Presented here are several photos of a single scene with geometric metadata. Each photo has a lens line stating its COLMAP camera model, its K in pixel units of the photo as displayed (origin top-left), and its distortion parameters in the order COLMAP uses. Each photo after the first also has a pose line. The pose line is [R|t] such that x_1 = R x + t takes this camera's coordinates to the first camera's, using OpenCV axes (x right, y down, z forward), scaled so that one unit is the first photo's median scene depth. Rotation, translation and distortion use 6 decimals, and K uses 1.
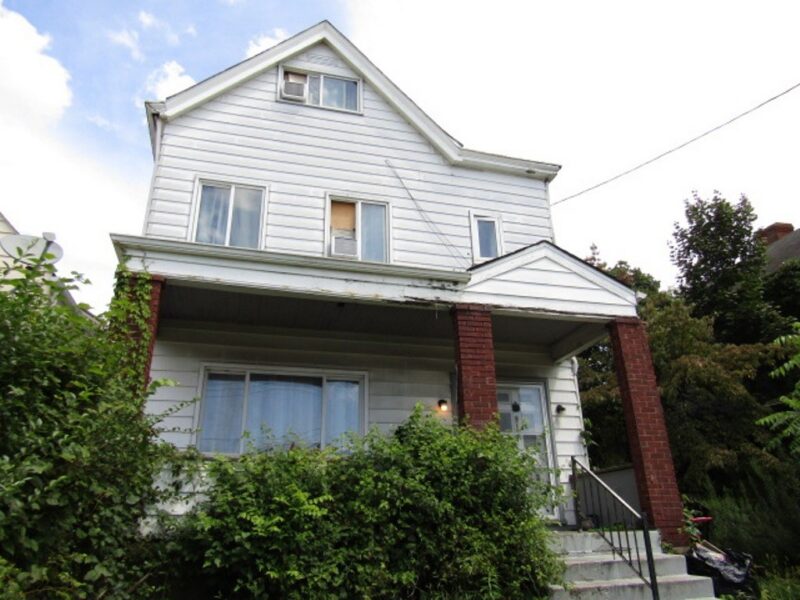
lens RADIAL K [[560.8, 0, 400.0], [0, 560.8, 300.0], [0, 0, 1]] dist [-0.000879, -0.031321]
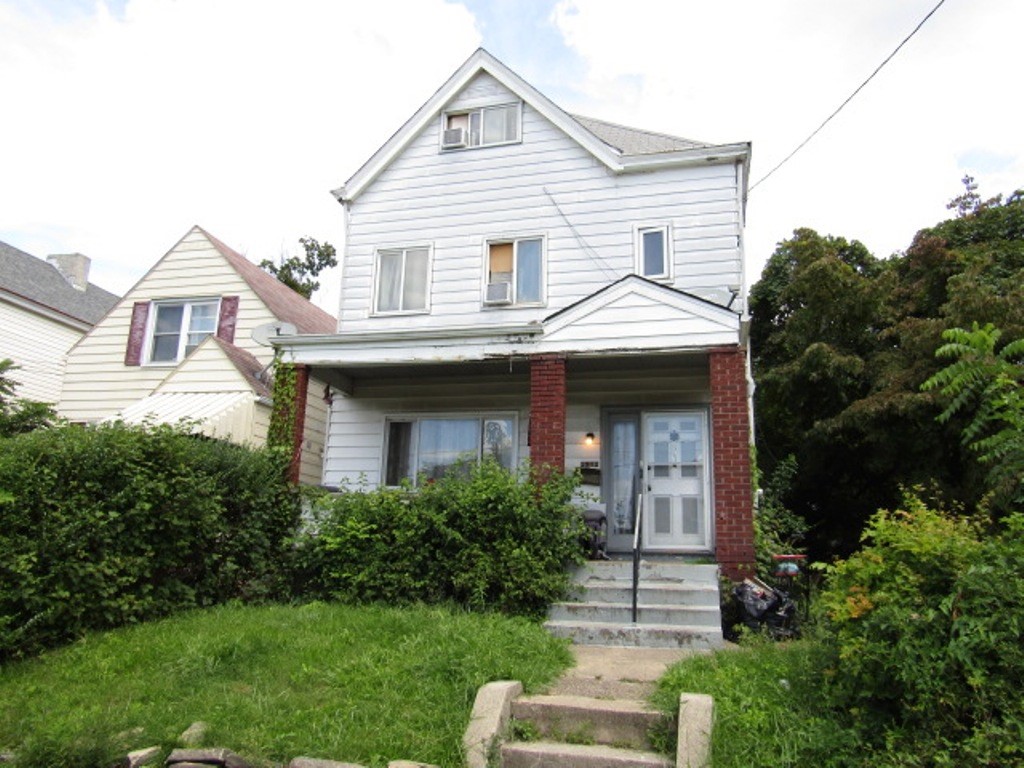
lens RADIAL K [[717.8, 0, 512.0], [0, 717.8, 384.0], [0, 0, 1]] dist [-0.000879, -0.031321]
pose [[0.861003, -0.067059, -0.504159, 0.602276], [0.150701, 0.980392, 0.126965, -0.094763], [0.485759, -0.185295, 0.854227, -0.166810]]
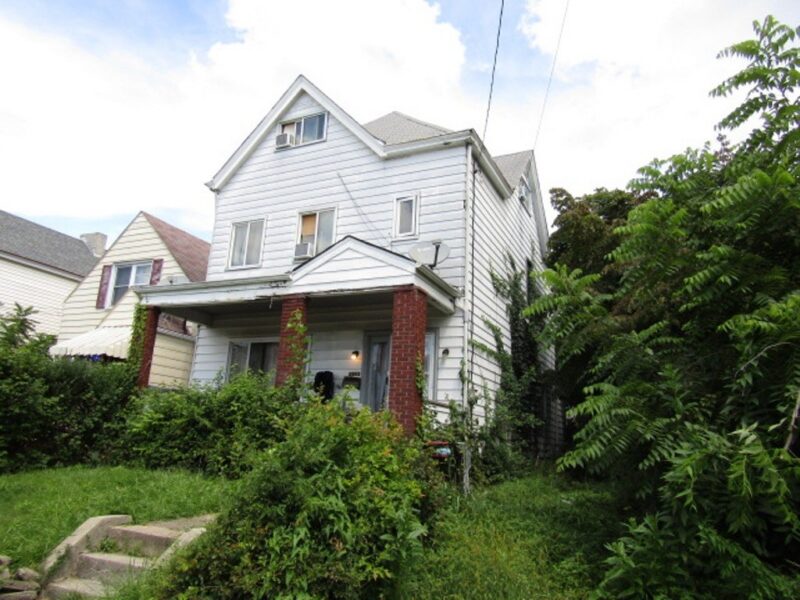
lens RADIAL K [[560.8, 0, 400.0], [0, 560.8, 300.0], [0, 0, 1]] dist [-0.000879, -0.031321]
pose [[0.756530, -0.101438, -0.646044, 1.040947], [0.193317, 0.978435, 0.072750, -0.025236], [0.624733, -0.179929, 0.759825, 0.032666]]
